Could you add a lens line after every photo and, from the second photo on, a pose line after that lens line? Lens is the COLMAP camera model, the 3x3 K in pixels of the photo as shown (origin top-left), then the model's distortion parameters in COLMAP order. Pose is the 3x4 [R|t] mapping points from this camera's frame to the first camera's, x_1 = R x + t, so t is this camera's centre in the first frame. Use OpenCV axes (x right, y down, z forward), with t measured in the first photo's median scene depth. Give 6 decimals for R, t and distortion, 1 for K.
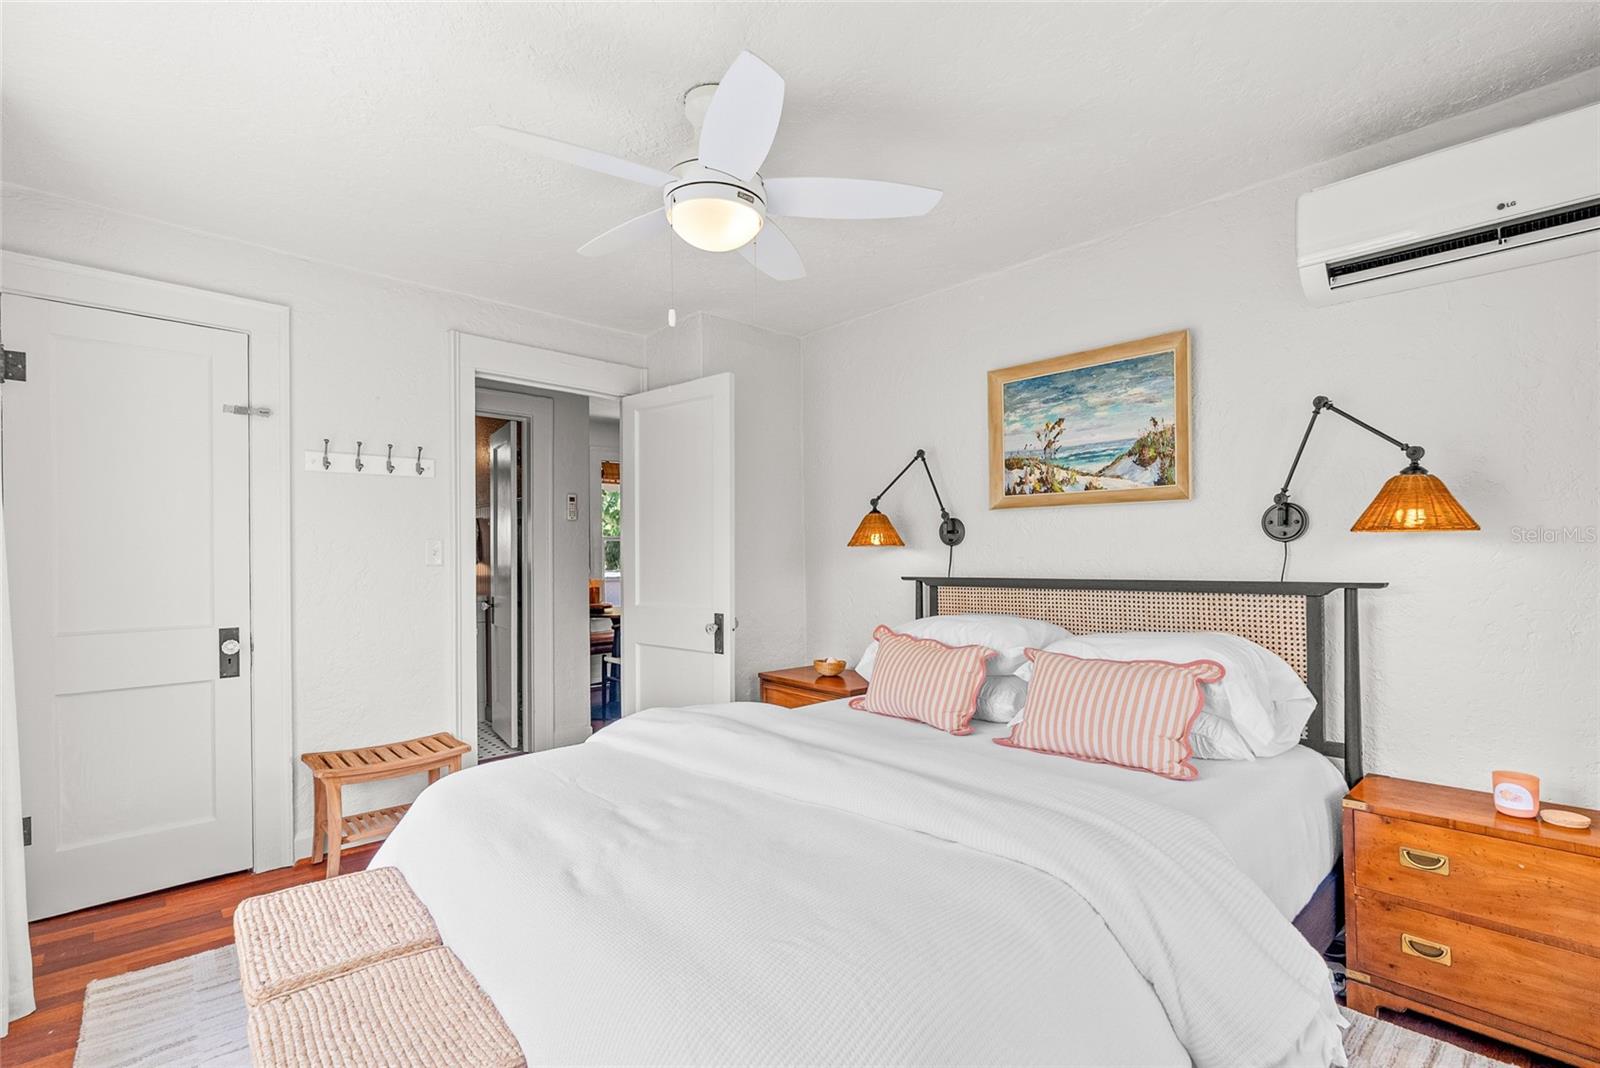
lens RADIAL K [[722.4, 0, 806.2], [0, 722.4, 548.4], [0, 0, 1]] dist [-0.002432, 0.000258]
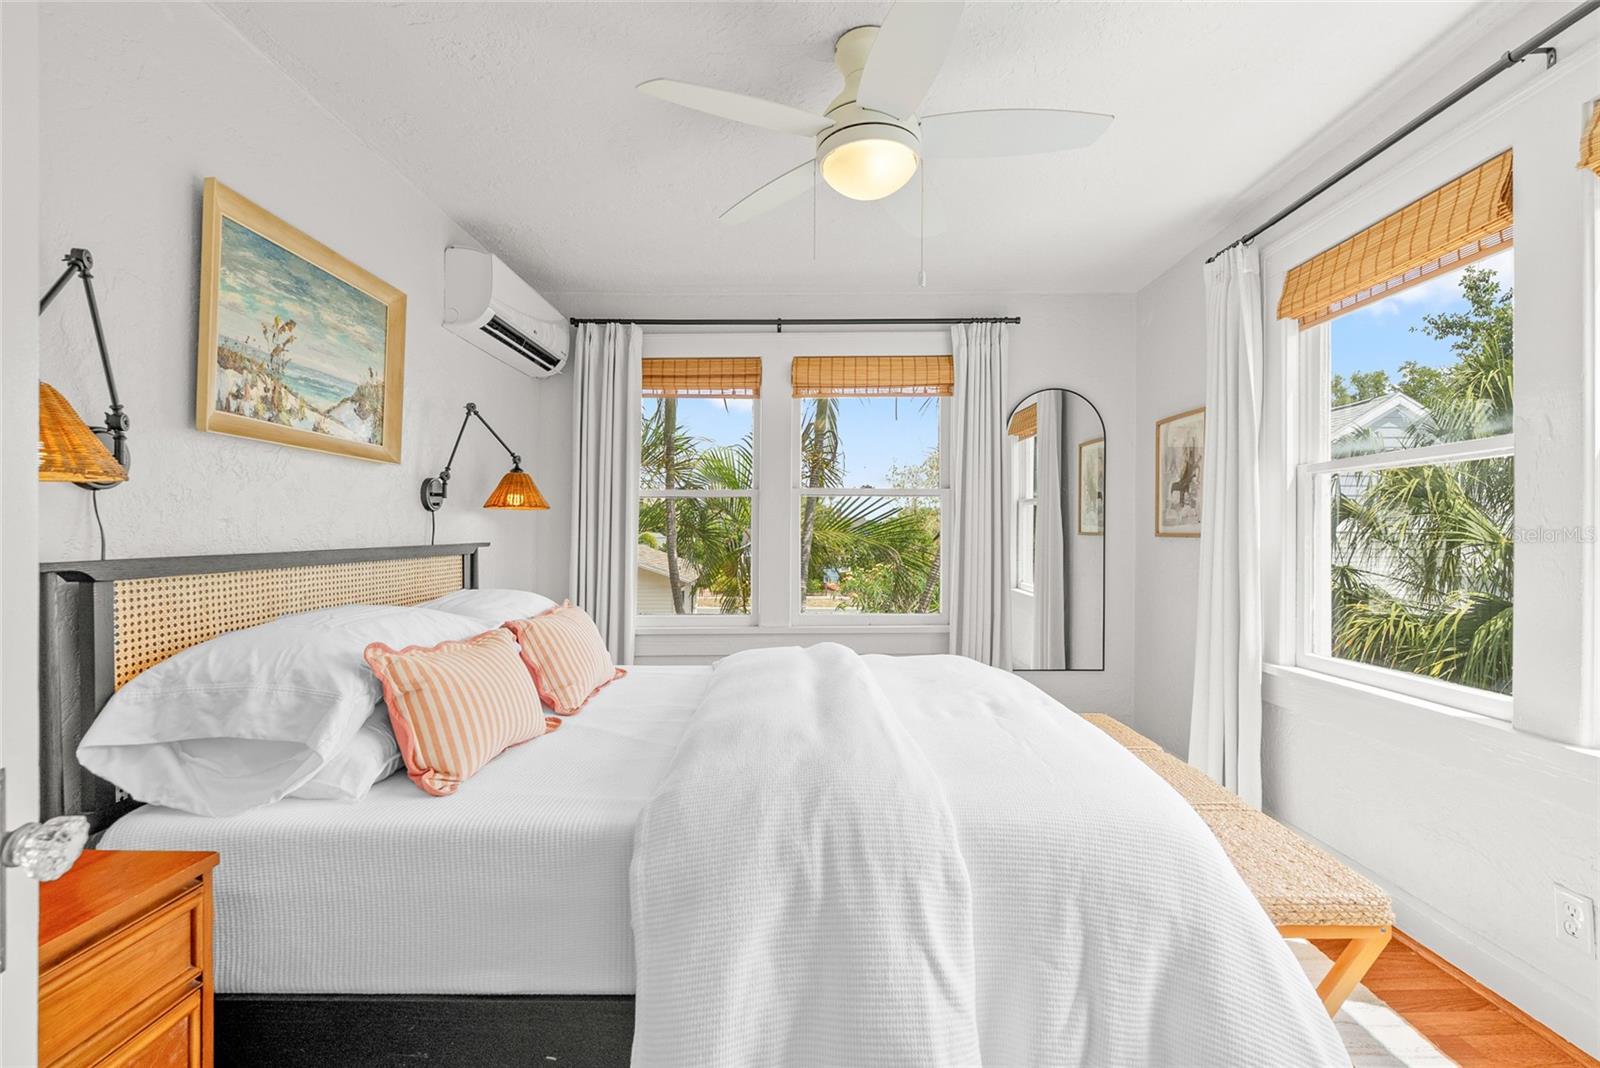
lens RADIAL K [[719.7, 0, 794.8], [0, 719.7, 530.3], [0, 0, 1]] dist [-0.007570, 0.000526]
pose [[-0.726957, 0.007787, 0.686639, -0.472792], [-0.002387, 0.999901, -0.013867, 0.030511], [-0.686679, -0.011720, -0.726867, 1.172770]]
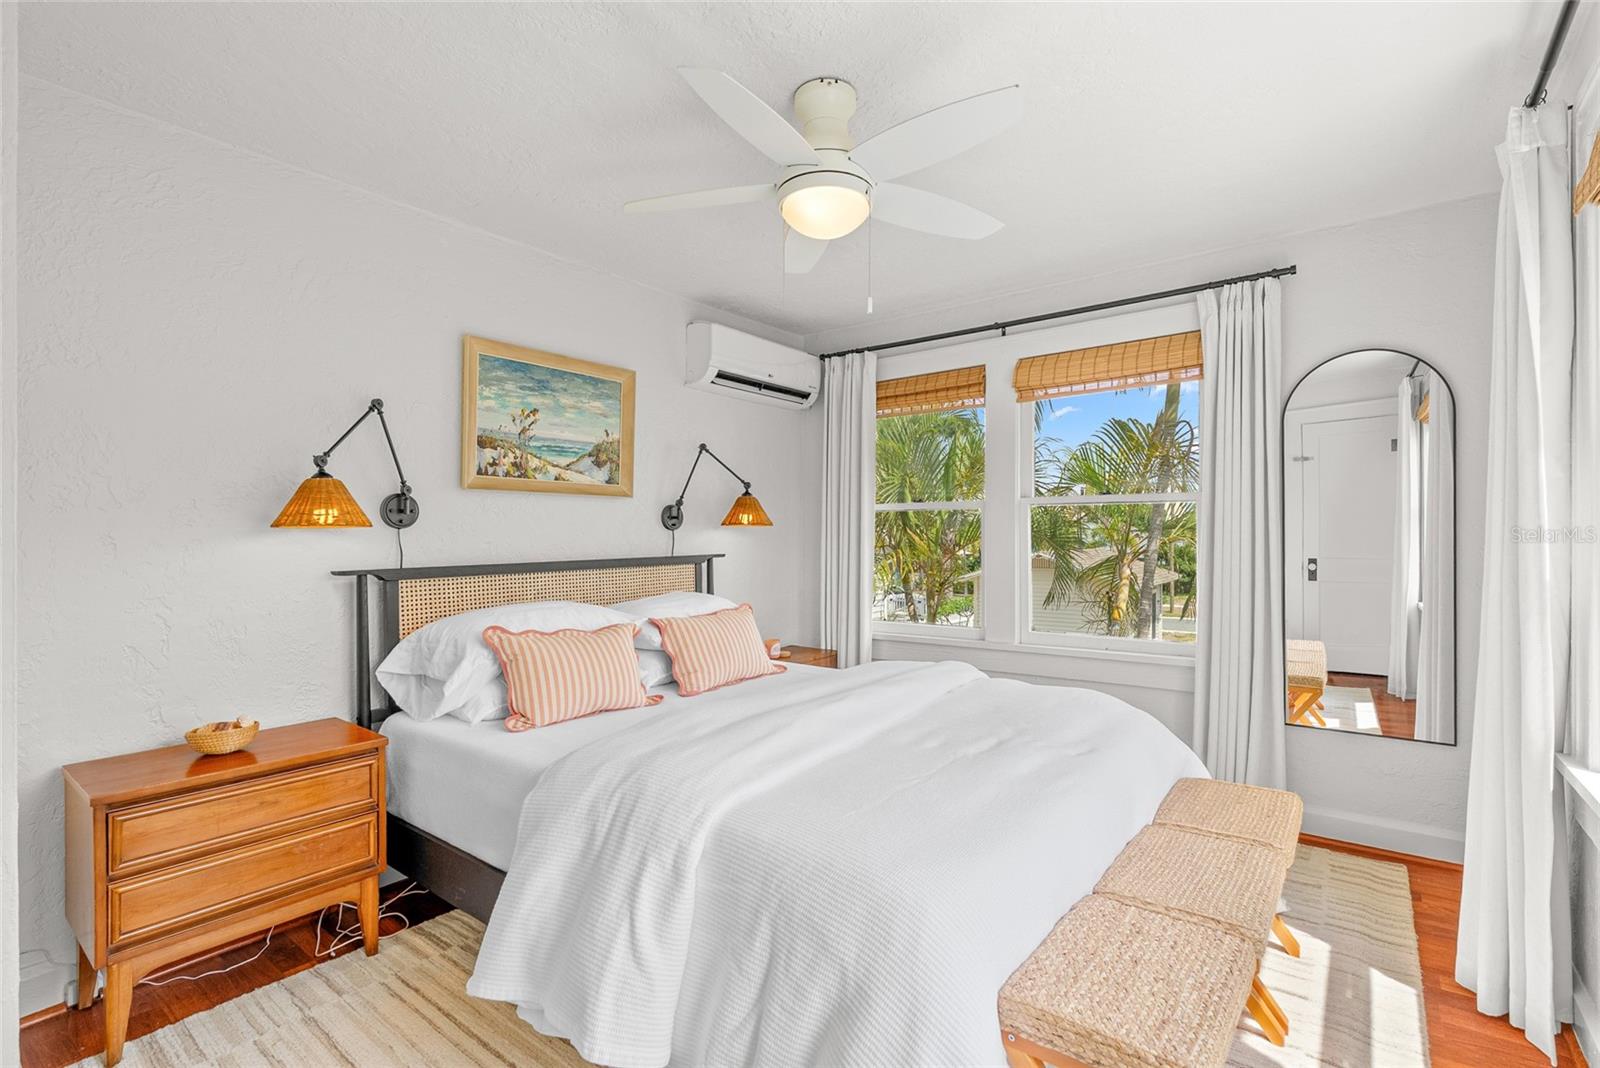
lens RADIAL K [[733.1, 0, 798.6], [0, 733.1, 527.1], [0, 0, 1]] dist [-0.018497, 0.009951]
pose [[-0.163275, 0.016282, 0.986446, -0.754831], [-0.002355, 0.999855, -0.016893, 0.008420], [-0.986578, -0.005081, -0.163213, 0.800417]]
